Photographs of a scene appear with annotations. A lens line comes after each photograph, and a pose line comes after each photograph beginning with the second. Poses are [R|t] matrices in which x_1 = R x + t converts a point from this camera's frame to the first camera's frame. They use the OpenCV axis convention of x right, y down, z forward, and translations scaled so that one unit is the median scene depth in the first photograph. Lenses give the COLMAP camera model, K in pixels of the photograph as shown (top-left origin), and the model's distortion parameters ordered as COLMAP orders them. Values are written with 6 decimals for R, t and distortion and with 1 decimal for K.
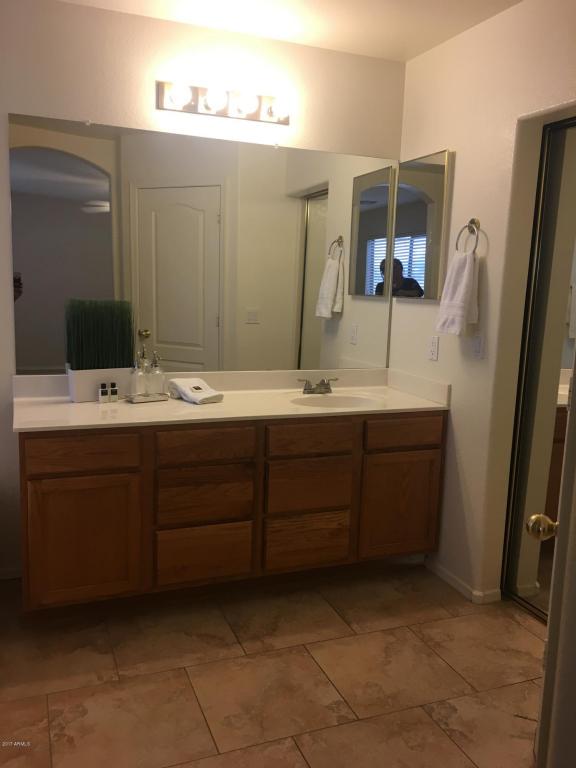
lens RADIAL K [[652.7, 0, 287.2], [0, 652.7, 385.6], [0, 0, 1]] dist [0.046077, -0.046961]
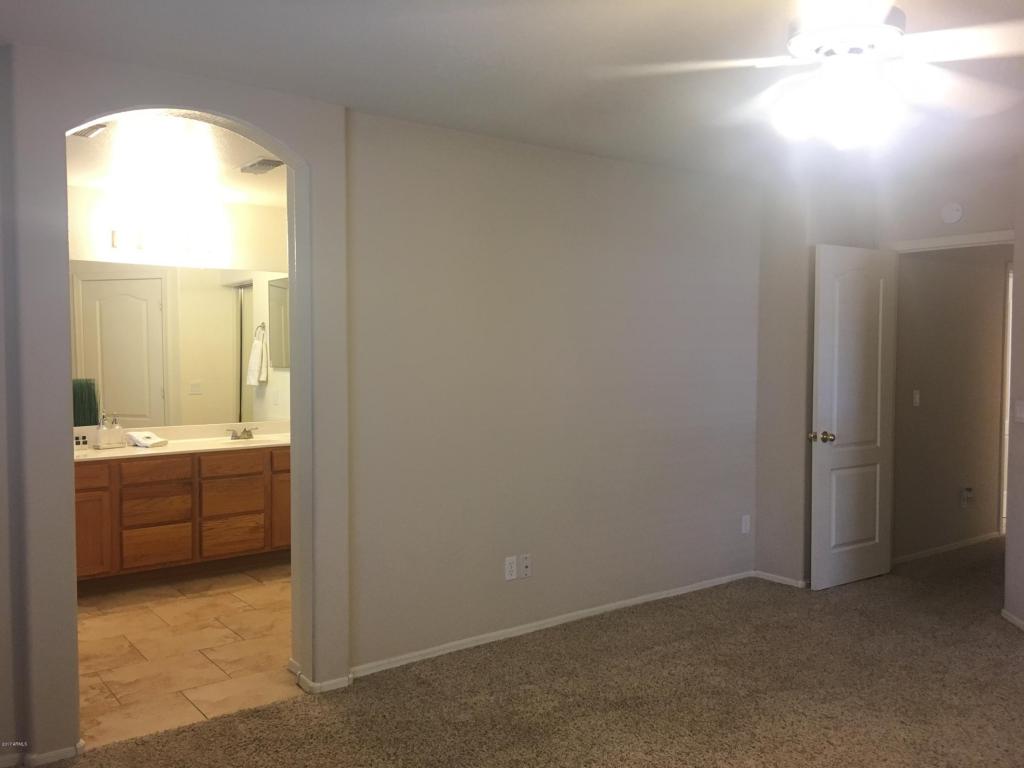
lens RADIAL K [[870.2, 0, 512.1], [0, 870.2, 380.5], [0, 0, 1]] dist [0.046077, -0.046961]
pose [[0.961894, -0.044413, 0.269790, 0.119311], [0.075135, 0.991668, -0.104635, 0.145282], [-0.262895, 0.120918, 0.957217, -1.082626]]
